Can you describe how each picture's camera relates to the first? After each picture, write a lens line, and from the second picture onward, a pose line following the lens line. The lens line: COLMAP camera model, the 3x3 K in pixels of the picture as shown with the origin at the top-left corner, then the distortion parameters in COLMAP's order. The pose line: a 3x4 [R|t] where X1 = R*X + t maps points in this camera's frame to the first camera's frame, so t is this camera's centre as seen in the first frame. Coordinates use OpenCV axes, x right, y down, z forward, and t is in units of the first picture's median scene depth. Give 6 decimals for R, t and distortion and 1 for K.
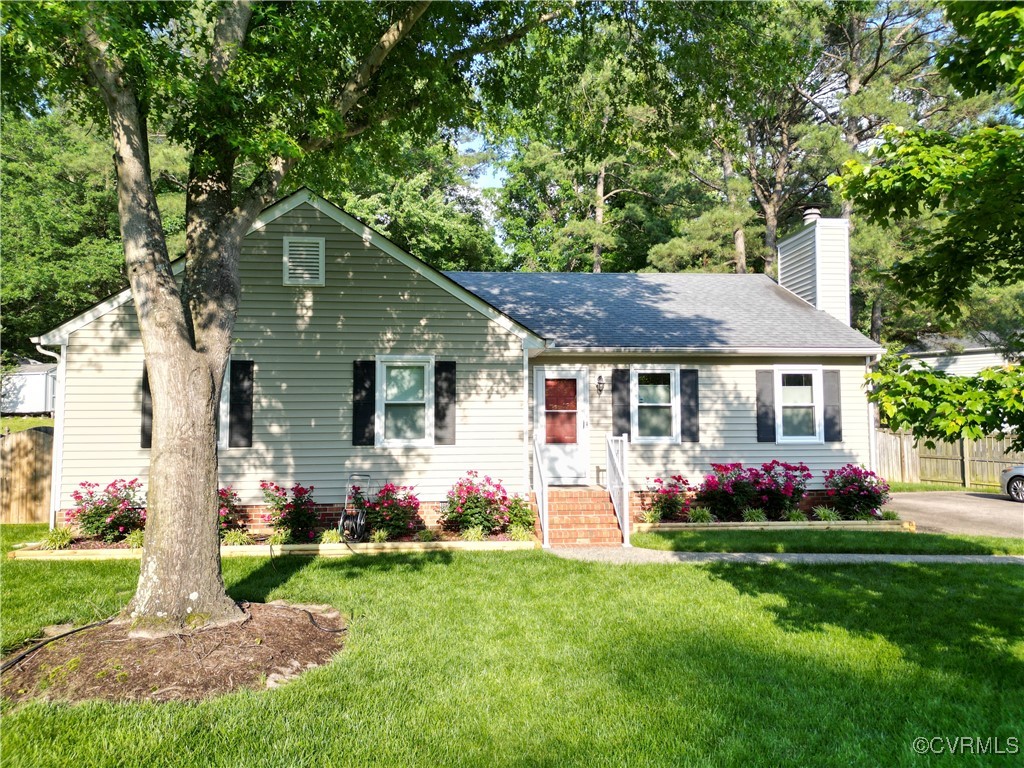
lens RADIAL K [[724.8, 0, 514.9], [0, 724.8, 379.5], [0, 0, 1]] dist [0.054947, -0.051321]
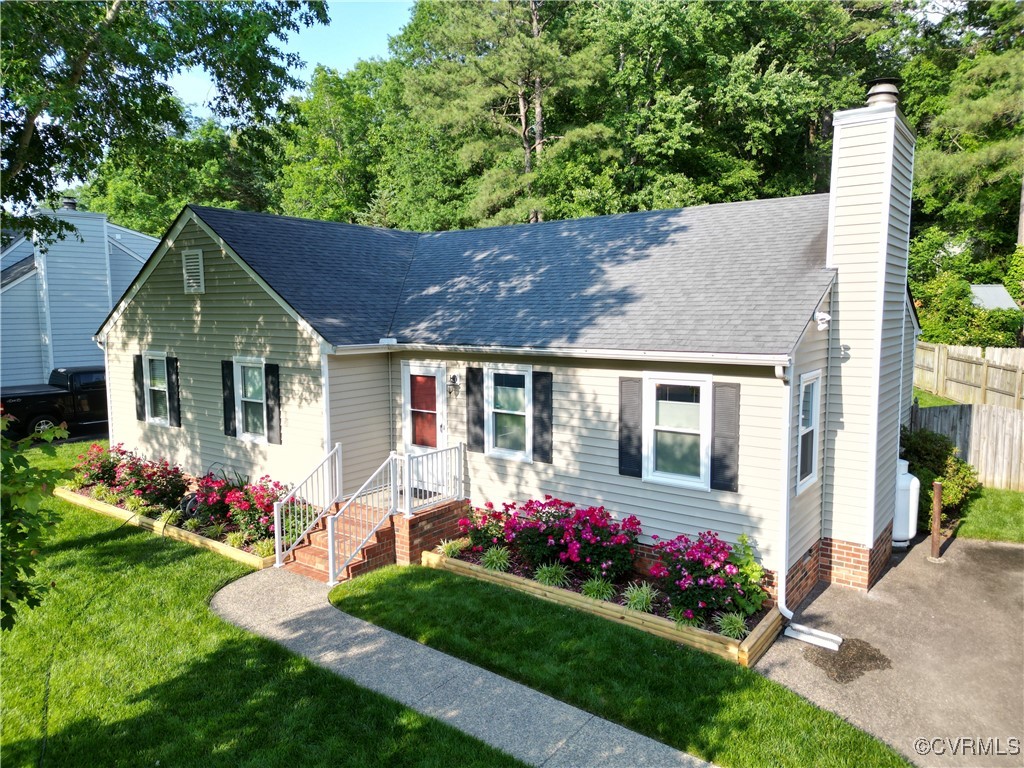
lens RADIAL K [[724.8, 0, 518.0], [0, 724.8, 381.1], [0, 0, 1]] dist [0.054947, -0.051321]
pose [[0.742946, 0.067543, -0.665935, 0.854177], [0.047742, 0.987014, 0.153372, -0.144242], [0.667647, -0.145741, 0.730074, 0.475126]]
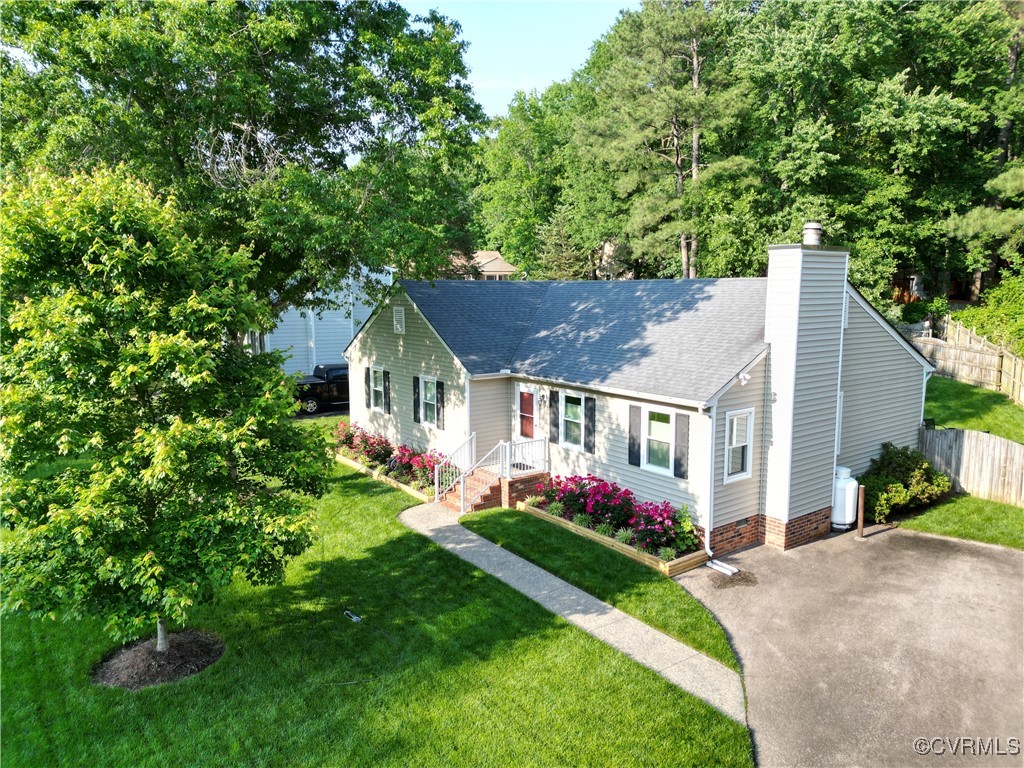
lens RADIAL K [[724.8, 0, 510.4], [0, 724.8, 378.4], [0, 0, 1]] dist [0.054947, -0.051321]
pose [[0.522020, 0.112007, -0.845547, 1.420276], [0.056824, 0.984571, 0.165505, -0.303927], [0.851038, -0.134444, 0.507601, 0.283391]]
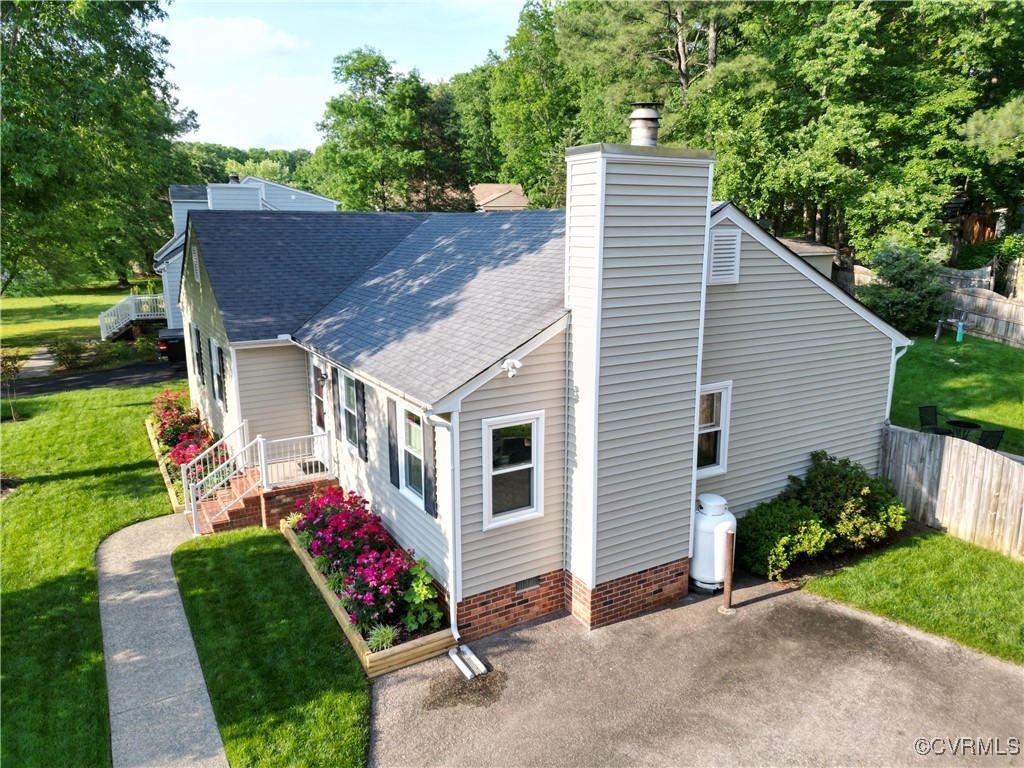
lens RADIAL K [[724.8, 0, 512.7], [0, 724.8, 385.4], [0, 0, 1]] dist [0.054947, -0.051321]
pose [[0.422818, 0.198984, -0.884099, 1.261159], [0.062334, 0.966898, 0.247431, -0.247023], [0.904068, -0.159728, 0.396418, 0.946508]]
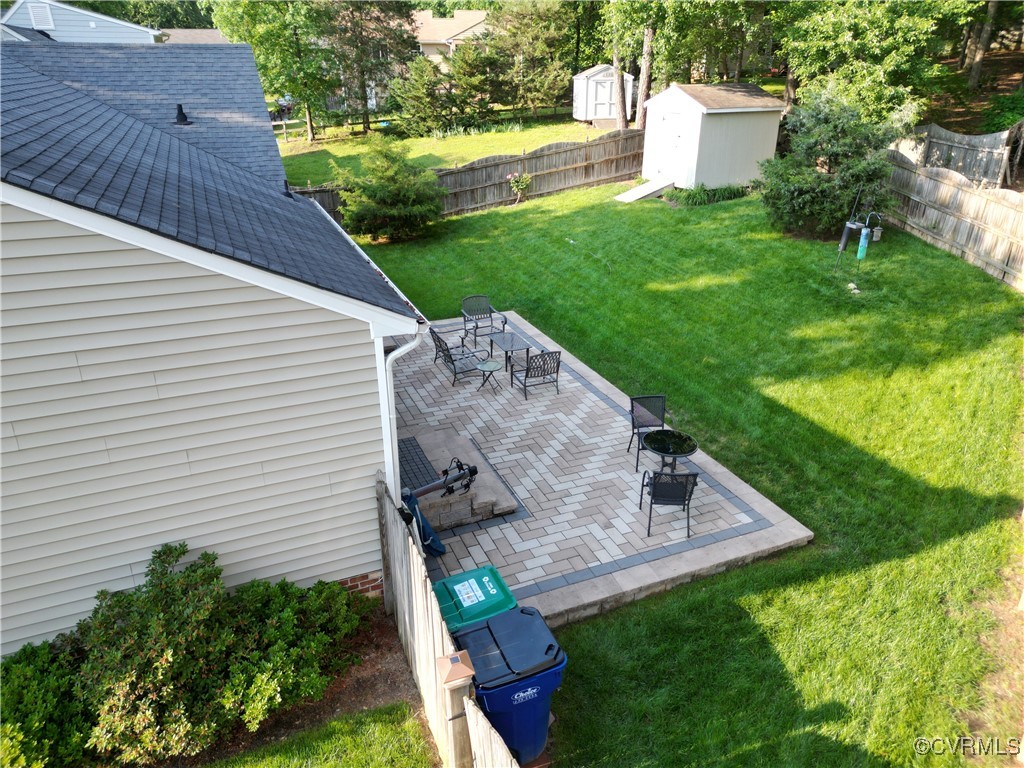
lens RADIAL K [[724.8, 0, 511.6], [0, 724.8, 381.0], [0, 0, 1]] dist [0.054947, -0.051321]
pose [[0.292738, 0.386233, -0.874716, 1.025841], [0.064541, 0.904723, 0.421082, -0.183861], [0.954012, -0.179722, 0.239919, 1.899580]]
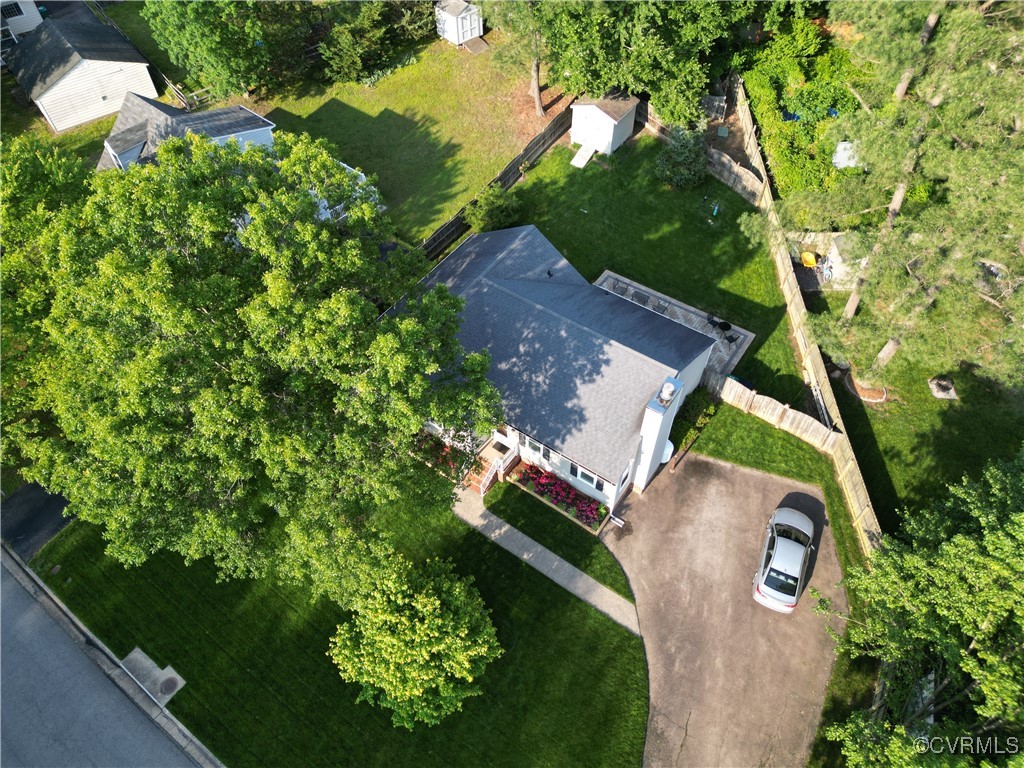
lens RADIAL K [[724.8, 0, 510.7], [0, 724.8, 385.3], [0, 0, 1]] dist [0.054947, -0.051321]
pose [[0.758331, 0.503333, -0.414235, 1.179533], [0.053675, 0.585085, 0.809194, -2.322130], [0.649656, -0.635871, 0.416672, 0.081954]]
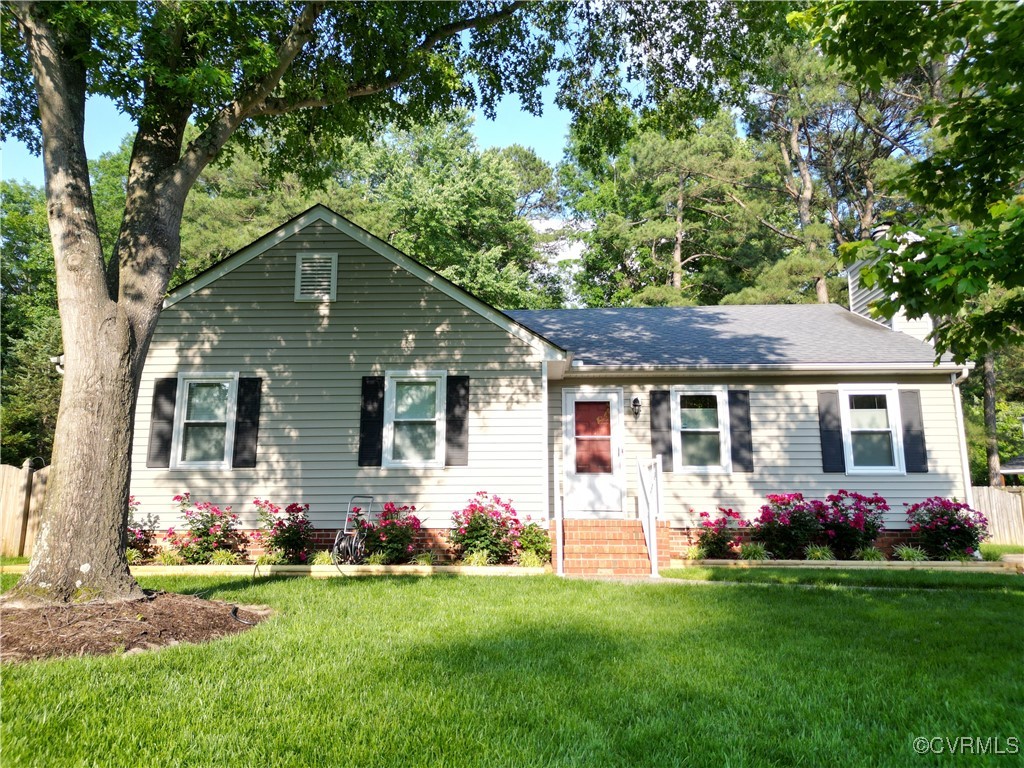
lens RADIAL K [[724.8, 0, 512.7], [0, 724.8, 378.5], [0, 0, 1]] dist [0.054947, -0.051321]
pose [[0.990538, -0.020561, -0.135688, 0.100532], [0.003577, 0.992245, -0.124248, 0.094658], [0.137190, 0.122587, 0.982930, 0.092883]]
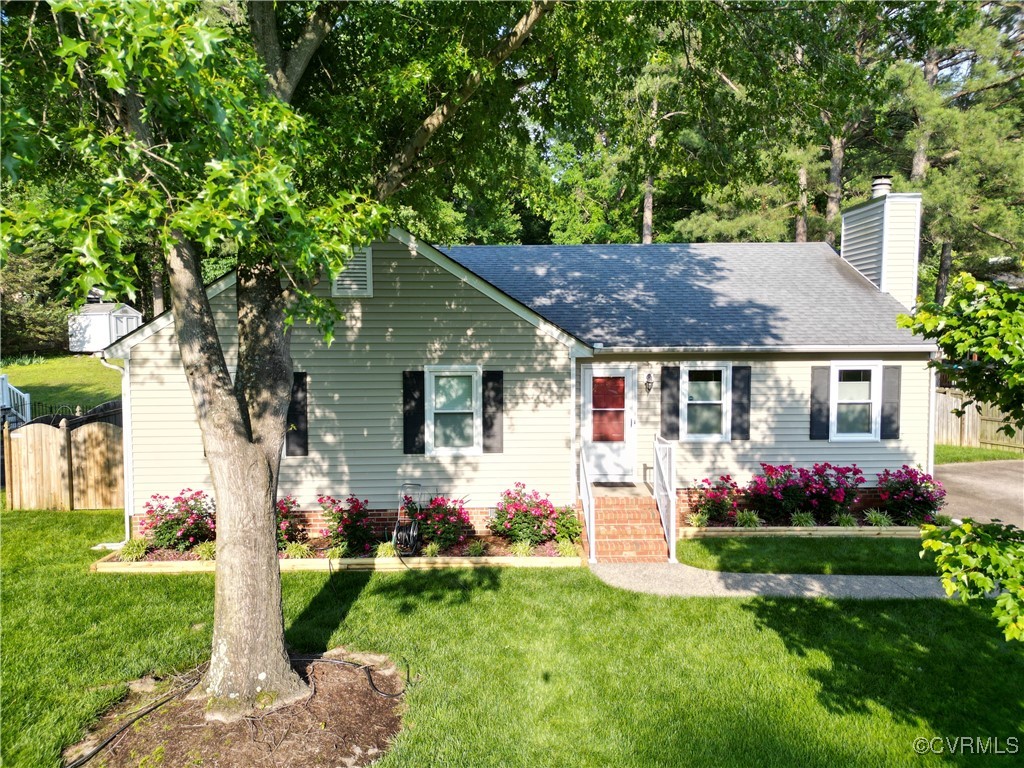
lens RADIAL K [[724.8, 0, 513.2], [0, 724.8, 379.6], [0, 0, 1]] dist [0.054947, -0.051321]
pose [[0.997790, 0.004211, -0.066315, -0.001567], [0.004219, 0.991962, 0.126463, -0.139815], [0.066315, -0.126463, 0.989752, 0.010196]]
